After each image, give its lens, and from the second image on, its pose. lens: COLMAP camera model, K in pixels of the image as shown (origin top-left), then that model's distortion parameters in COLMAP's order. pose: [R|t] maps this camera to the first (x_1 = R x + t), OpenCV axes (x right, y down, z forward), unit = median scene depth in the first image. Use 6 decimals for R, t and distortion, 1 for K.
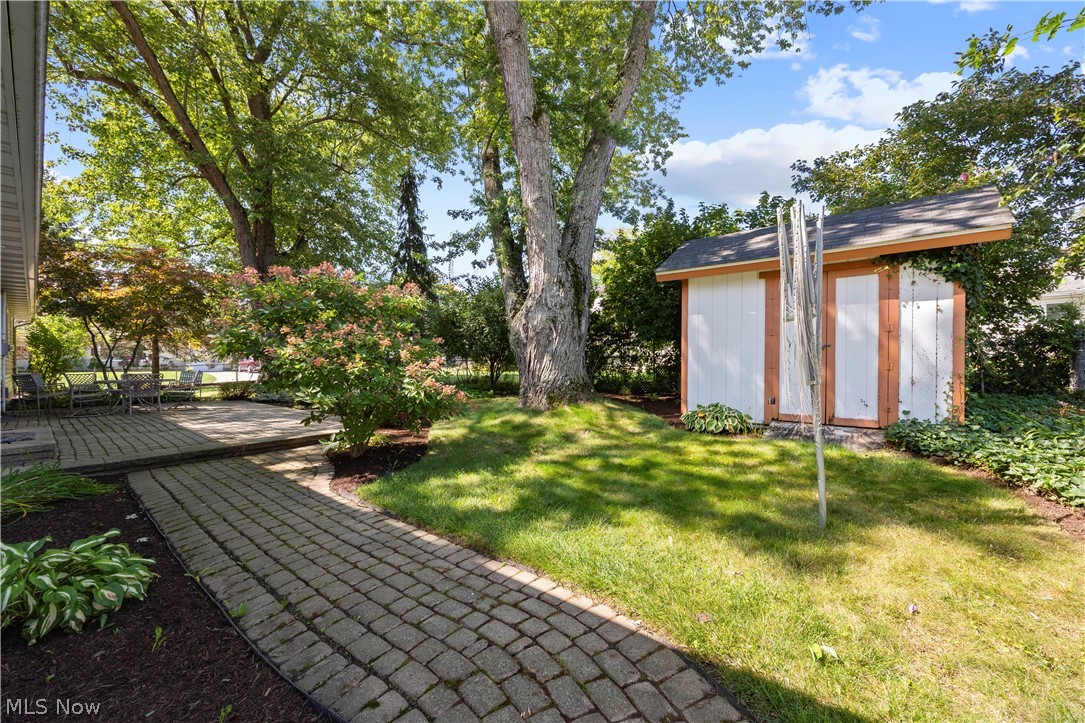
lens RADIAL K [[430.9, 0, 542.5], [0, 430.9, 364.9], [0, 0, 1]] dist [-0.001837, -0.000896]
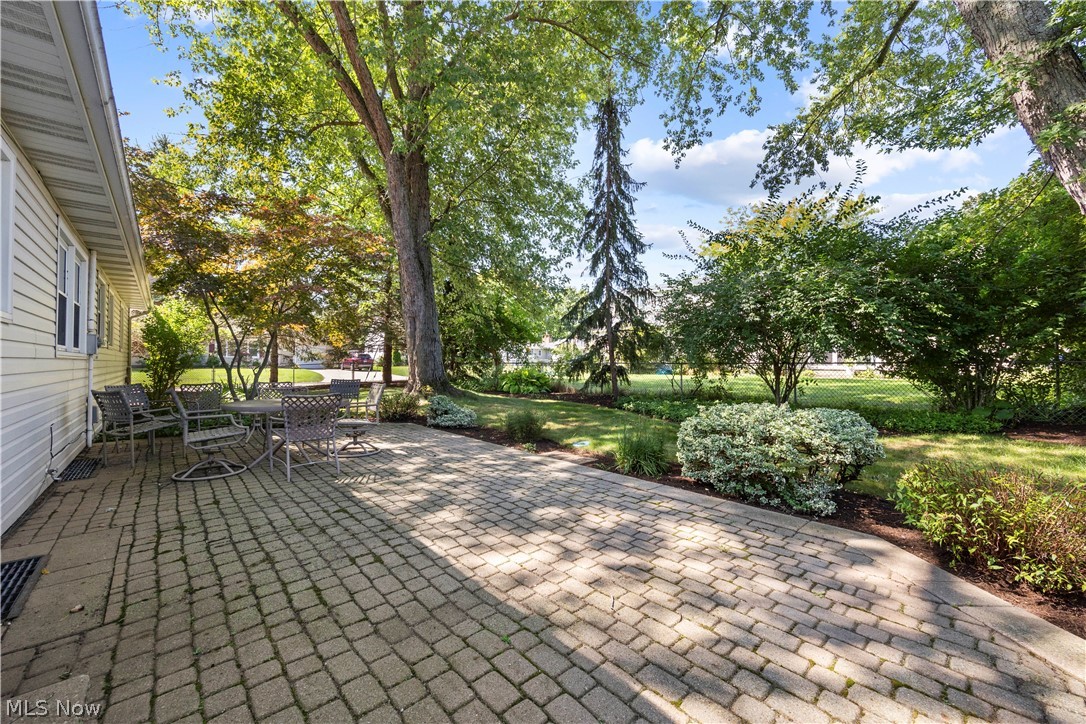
lens RADIAL K [[431.3, 0, 542.9], [0, 431.3, 360.0], [0, 0, 1]] dist [-0.001837, -0.000896]
pose [[0.988876, 0.010143, -0.148393, -0.323083], [-0.011396, 0.999906, -0.007592, -0.010371], [0.148302, 0.009199, 0.988899, 0.300242]]
